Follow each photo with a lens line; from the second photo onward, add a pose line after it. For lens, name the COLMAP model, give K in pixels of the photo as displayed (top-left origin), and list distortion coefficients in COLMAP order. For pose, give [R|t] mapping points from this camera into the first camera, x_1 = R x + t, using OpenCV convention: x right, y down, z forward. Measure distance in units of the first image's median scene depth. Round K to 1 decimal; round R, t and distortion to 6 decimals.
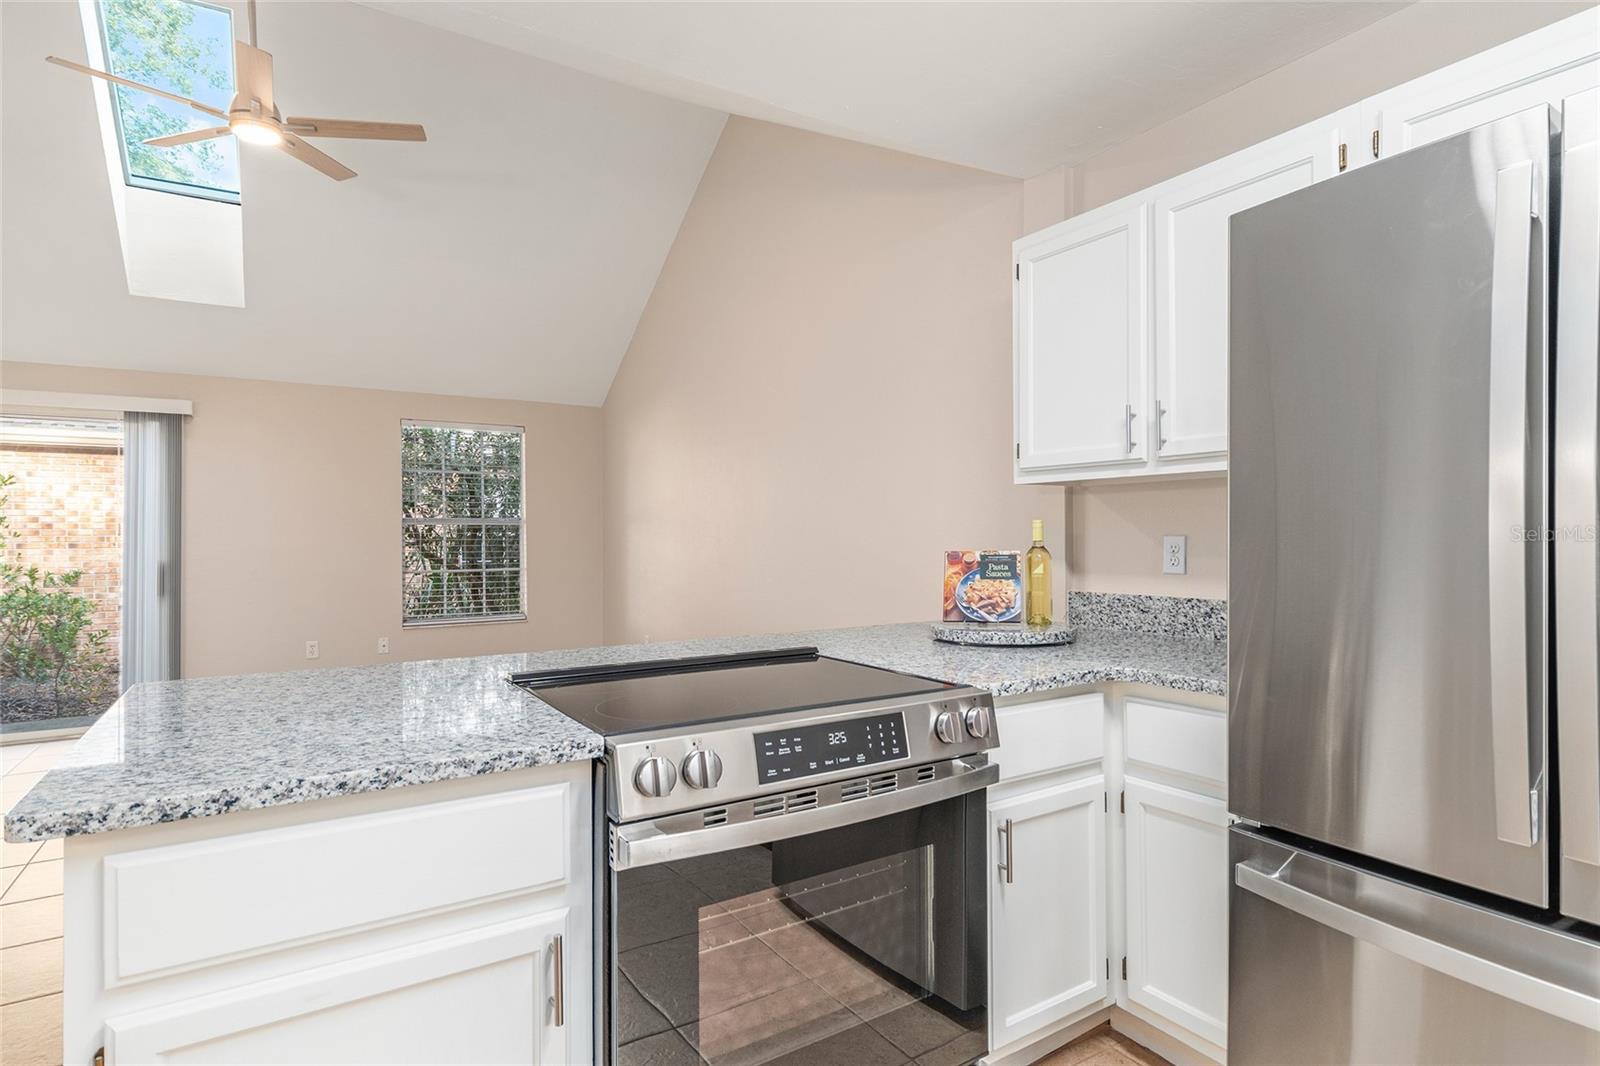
lens RADIAL K [[826.0, 0, 798.2], [0, 826.0, 536.2], [0, 0, 1]] dist [-0.000244, -0.000246]
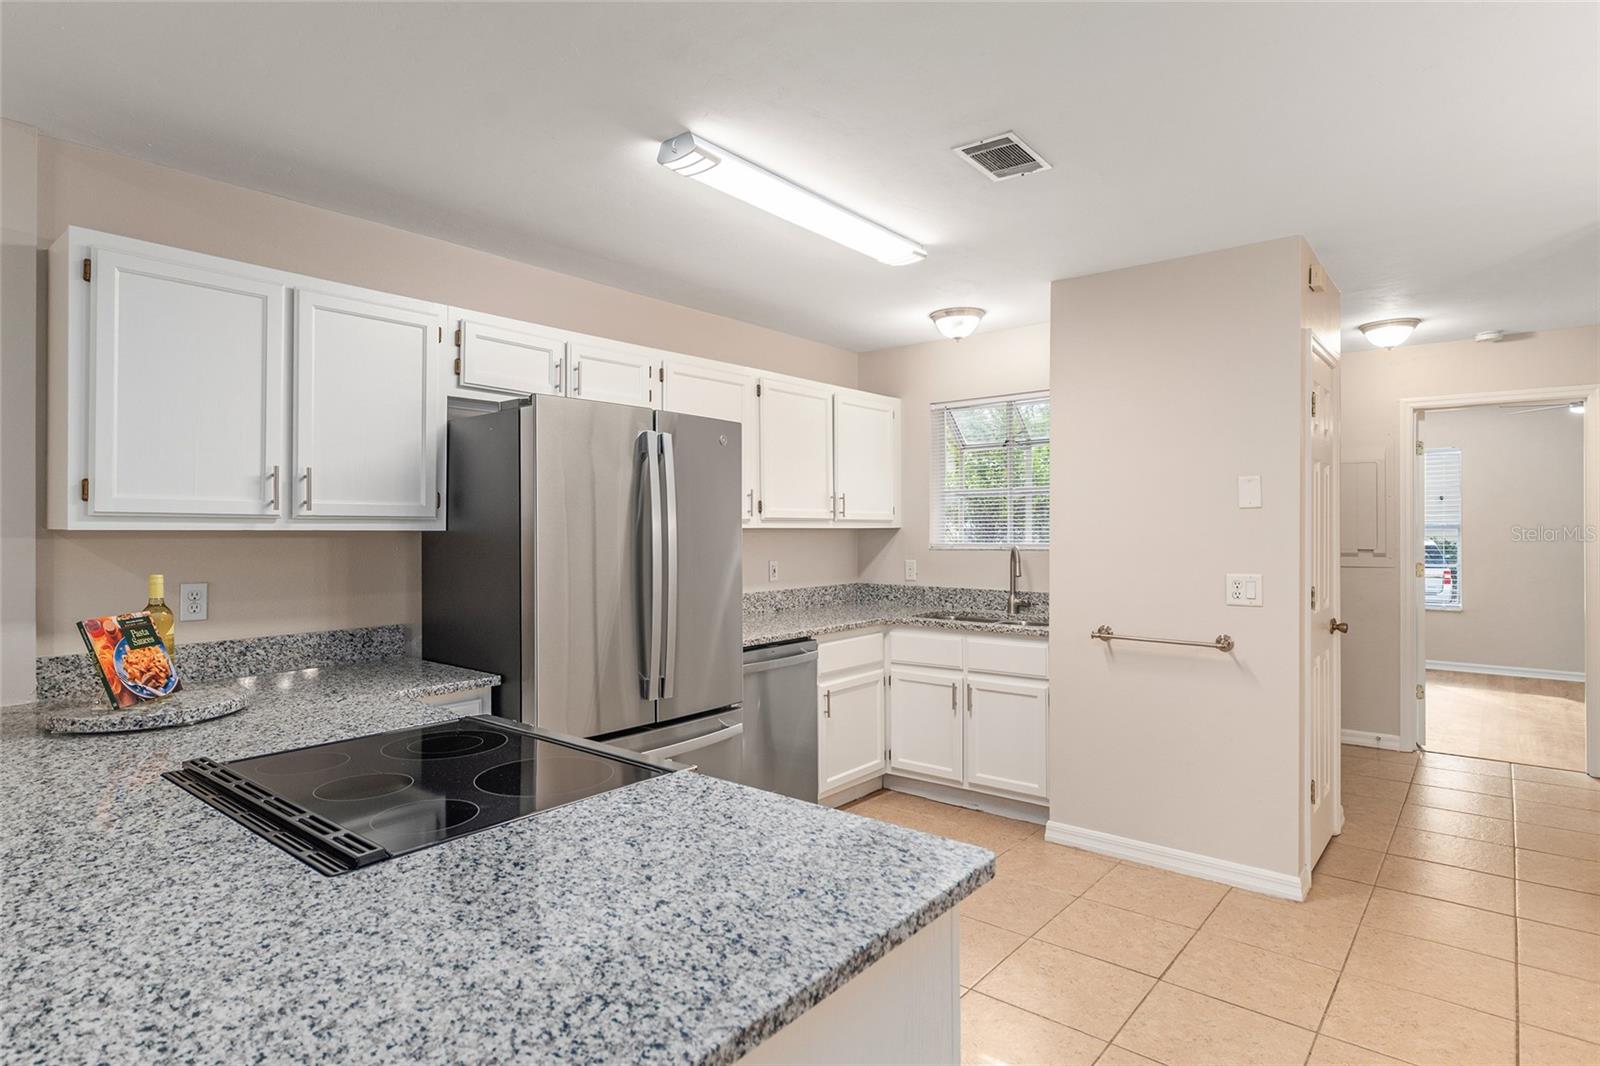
lens RADIAL K [[857.6, 0, 793.9], [0, 857.6, 525.2], [0, 0, 1]] dist [-0.000237, -0.001371]
pose [[-0.312320, 0.006200, 0.949957, -0.805098], [-0.000042, 0.999979, -0.006540, -0.067262], [-0.949977, -0.002082, -0.312313, 0.645209]]
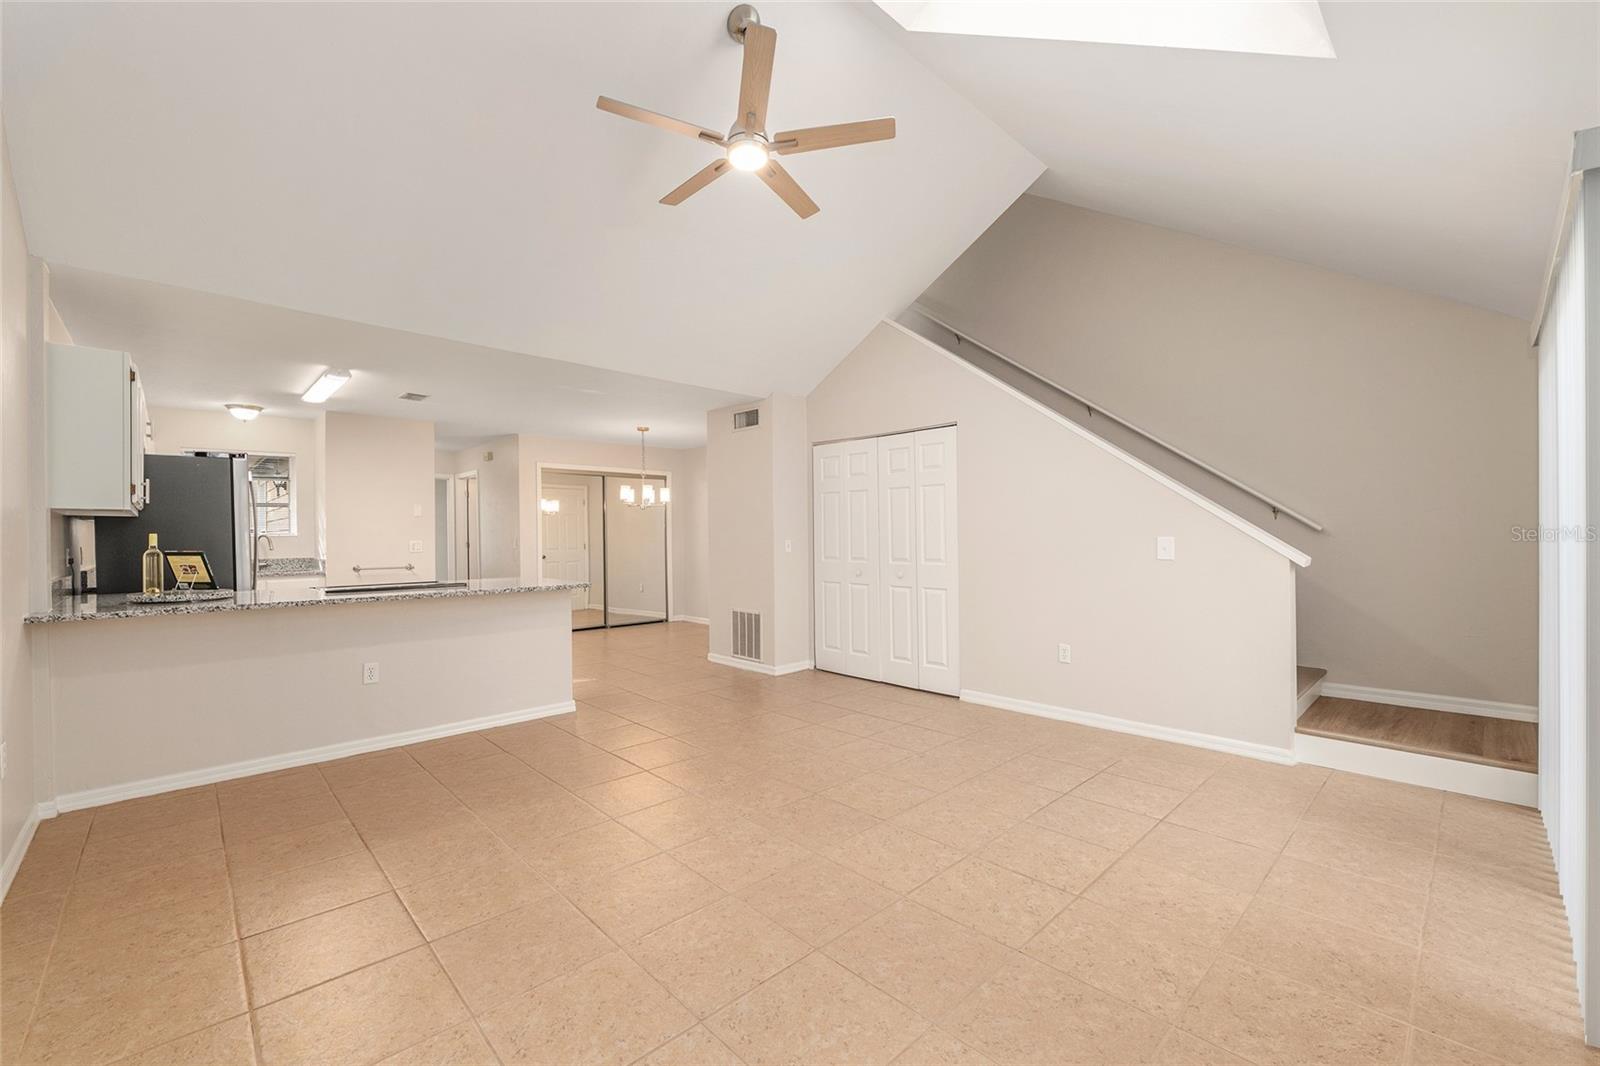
lens RADIAL K [[665.1, 0, 796.2], [0, 665.1, 534.8], [0, 0, 1]] dist [-0.011854, 0.000587]
pose [[-0.979858, 0.015170, -0.199120, -0.776981], [0.015768, 0.999875, -0.001414, 0.005756], [0.199074, -0.004525, -0.979974, 2.670481]]
